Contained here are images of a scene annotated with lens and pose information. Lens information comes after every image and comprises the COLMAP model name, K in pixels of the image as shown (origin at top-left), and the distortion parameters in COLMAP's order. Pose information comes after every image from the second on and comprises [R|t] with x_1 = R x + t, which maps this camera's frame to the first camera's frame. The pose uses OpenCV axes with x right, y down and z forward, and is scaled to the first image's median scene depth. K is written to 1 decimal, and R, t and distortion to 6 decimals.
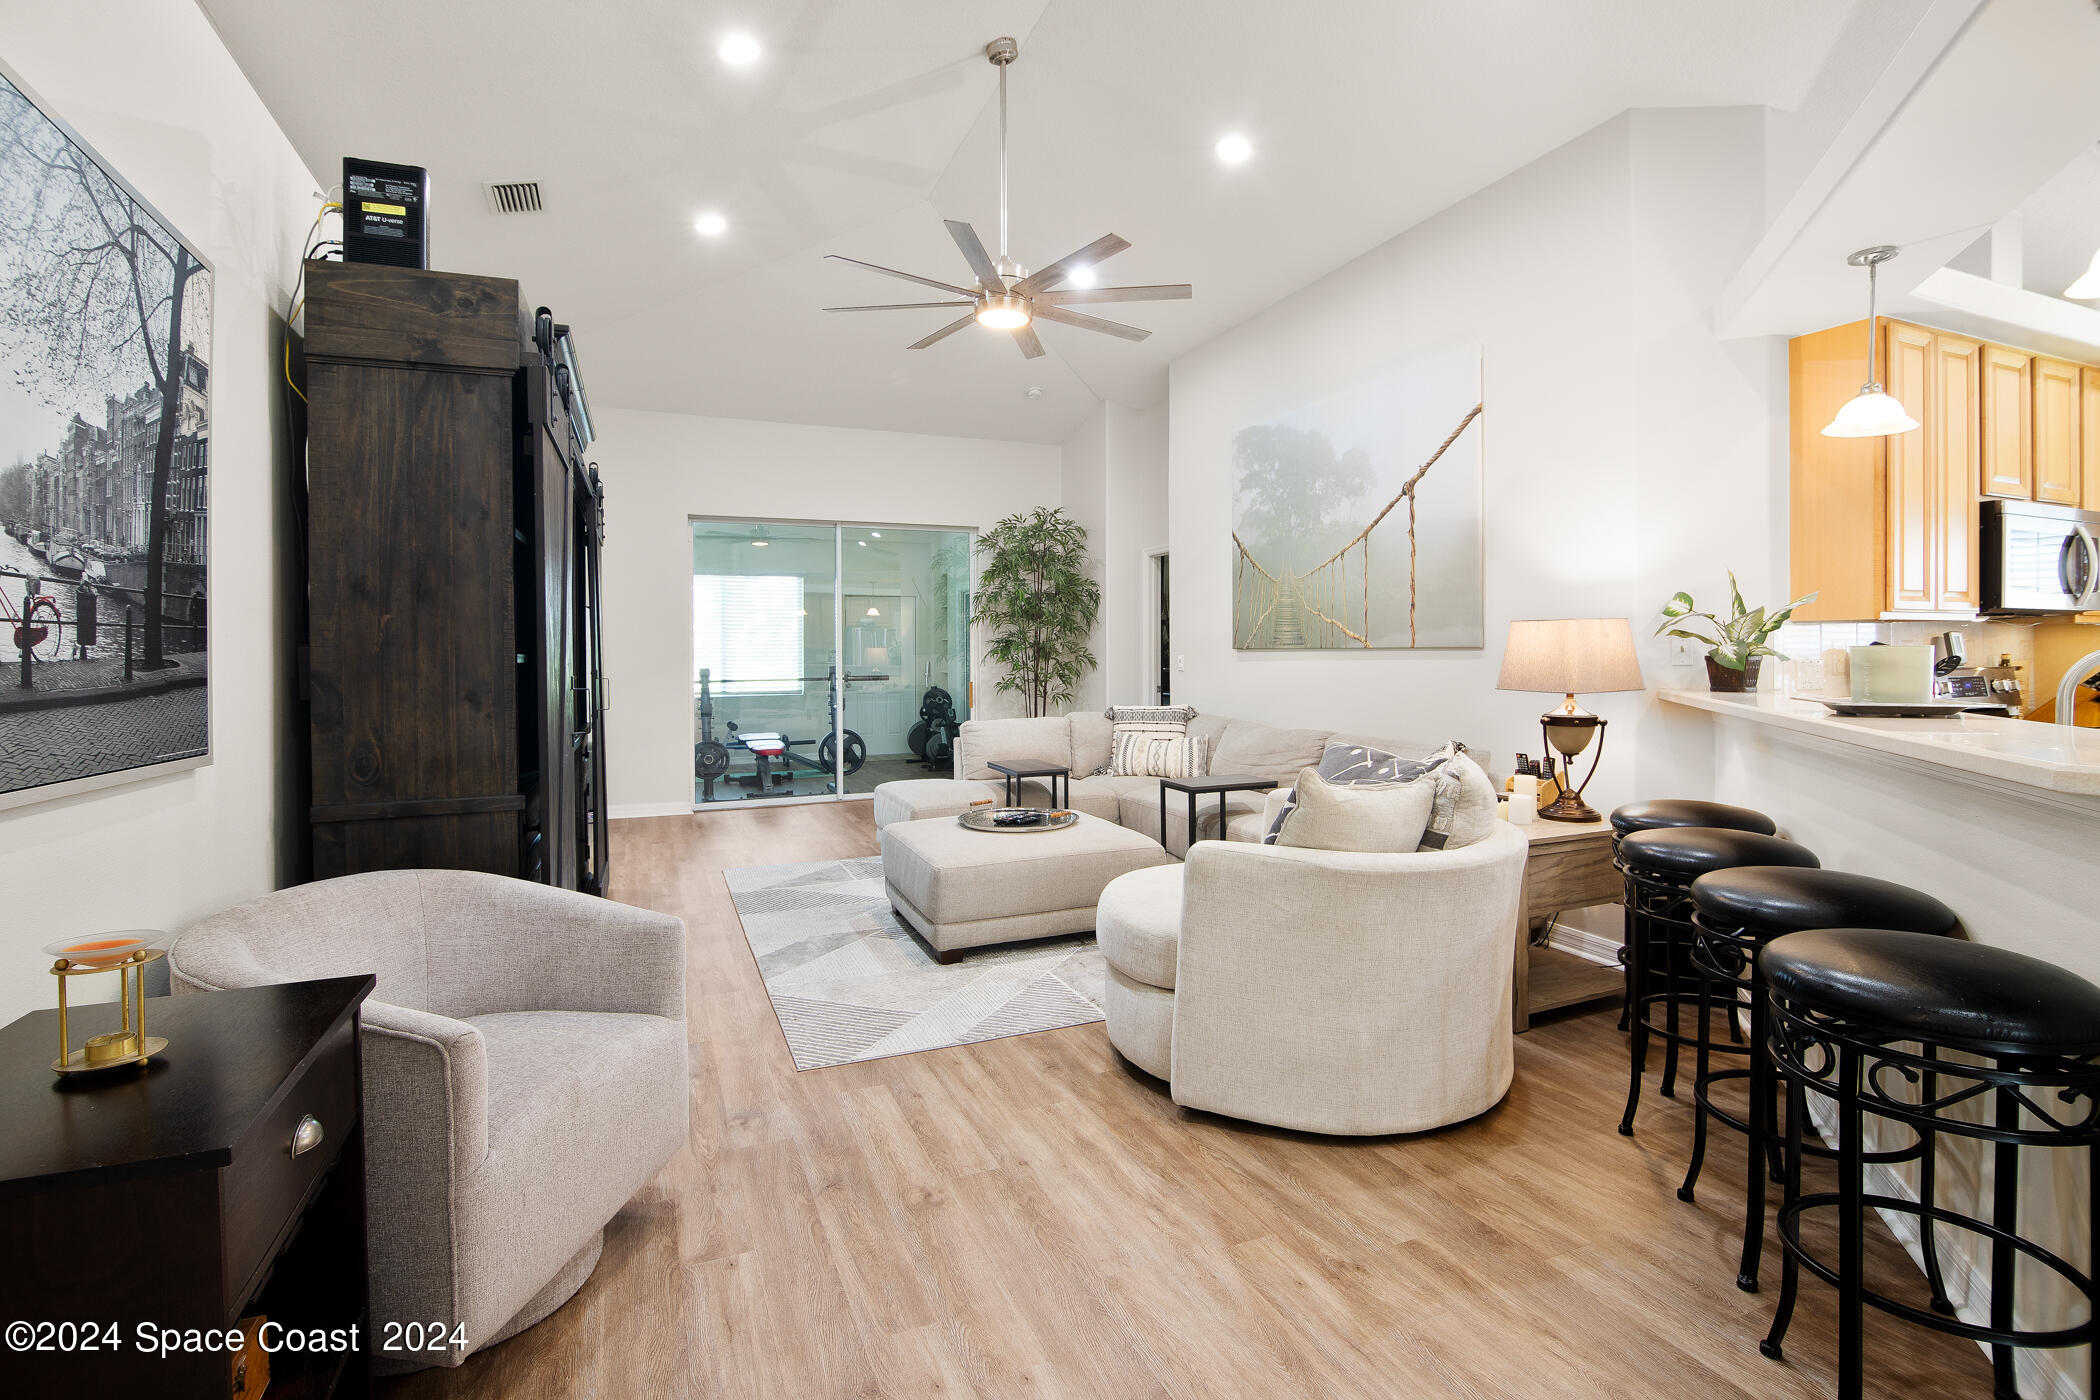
lens RADIAL K [[973.9, 0, 1054.4], [0, 973.9, 689.4], [0, 0, 1]] dist [-0.000414, -0.011666]
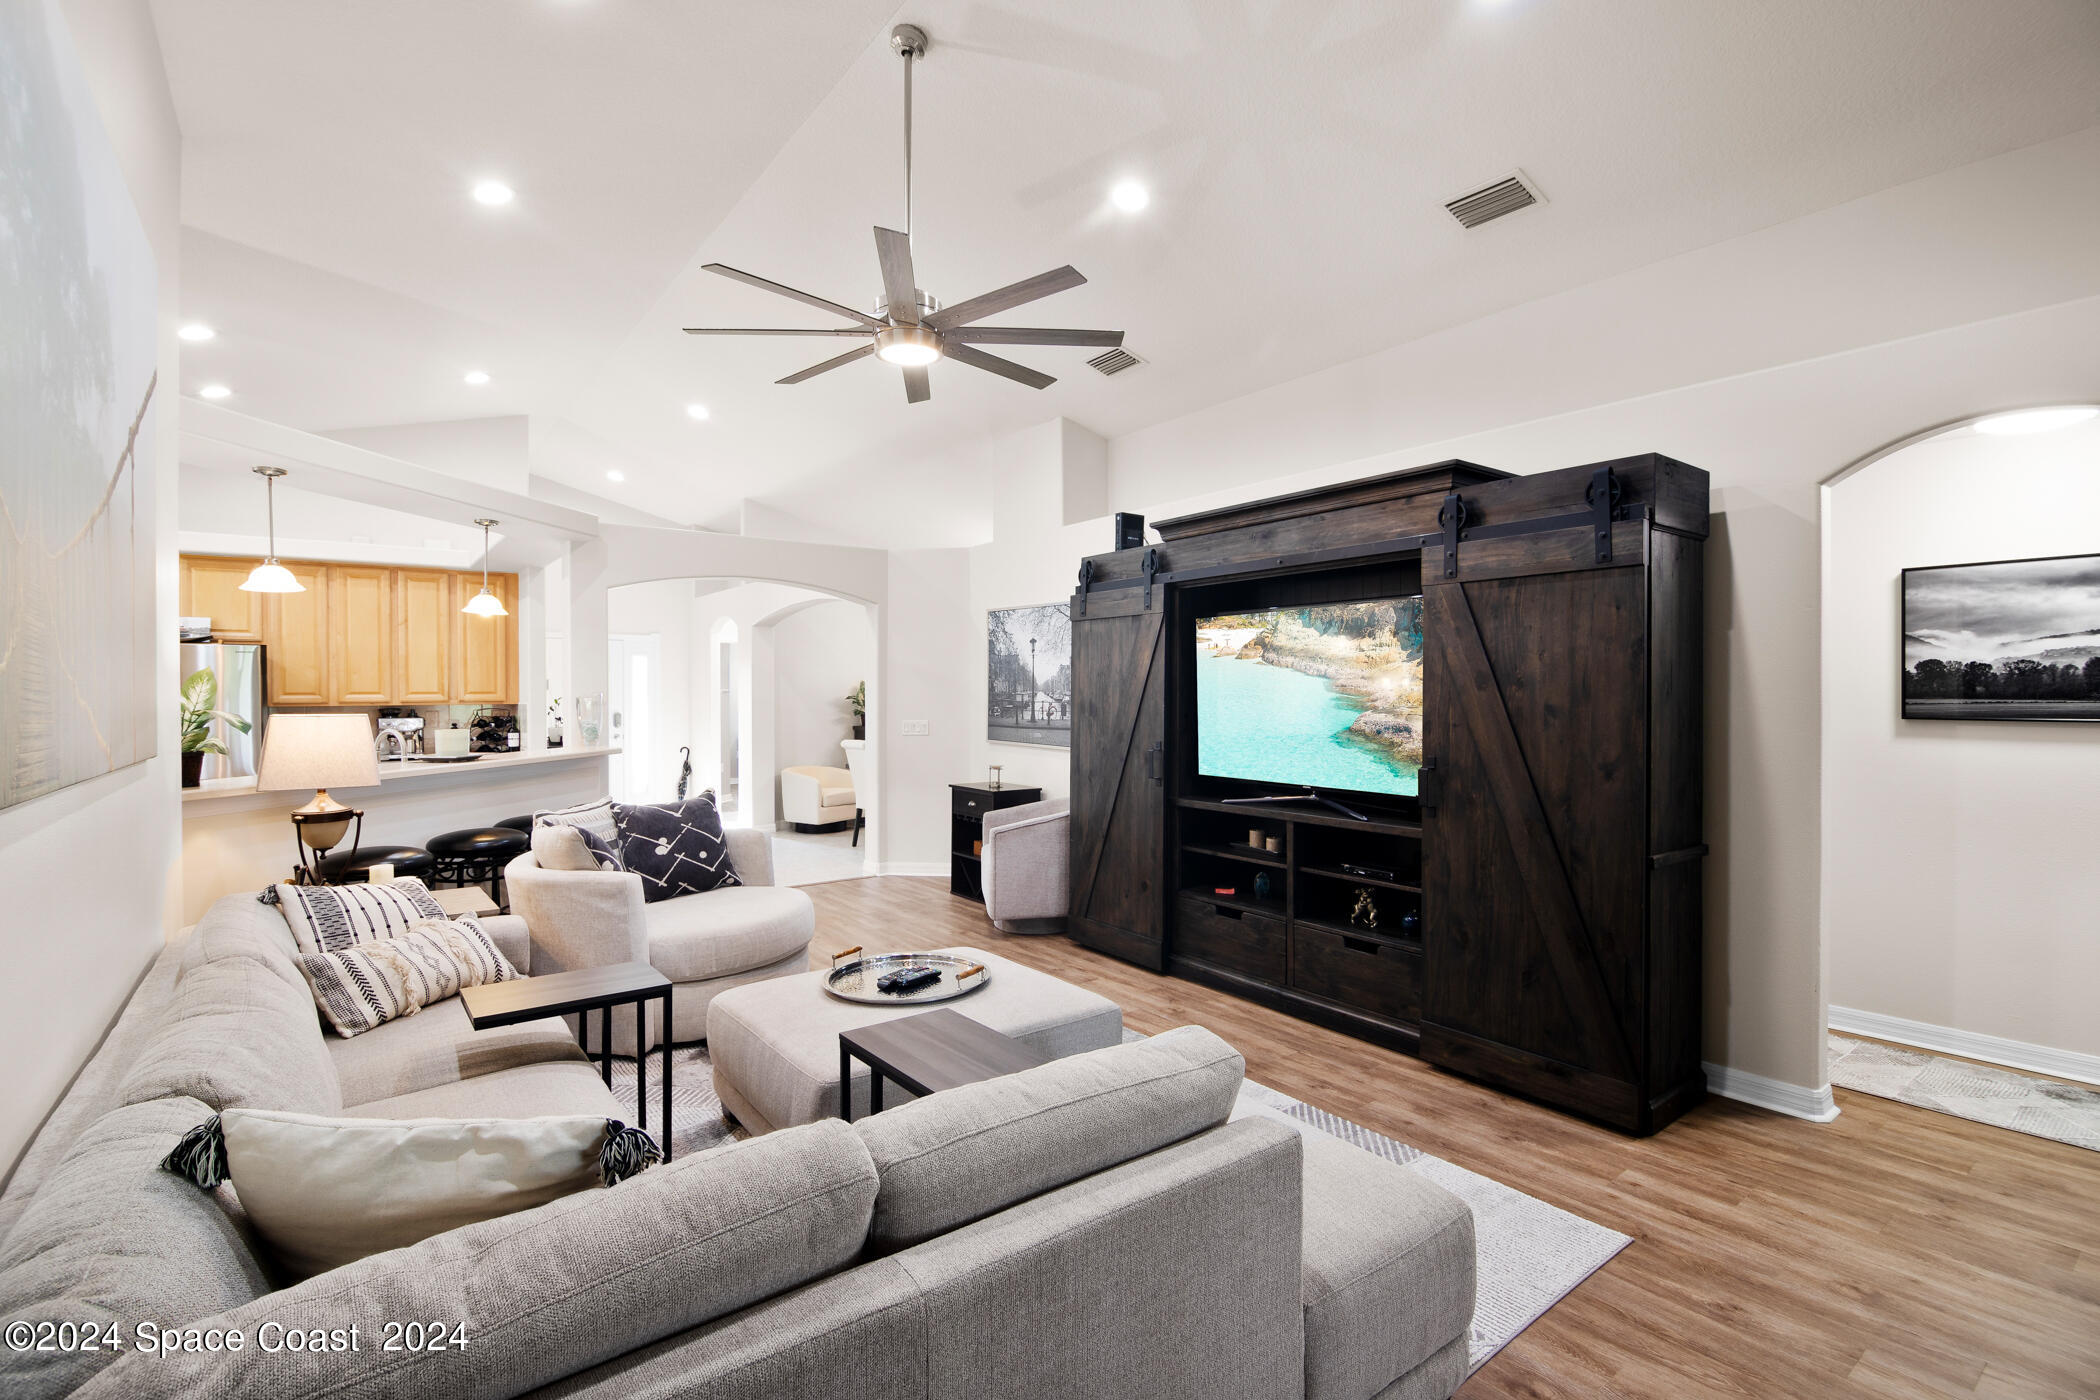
lens RADIAL K [[973.9, 0, 1054.4], [0, 973.9, 689.4], [0, 0, 1]] dist [-0.000414, -0.011666]
pose [[-0.969604, 0.008268, -0.244539, 0.101719], [0.000943, 0.999548, 0.030055, -0.290502], [0.244677, 0.028911, -0.969174, 5.091202]]
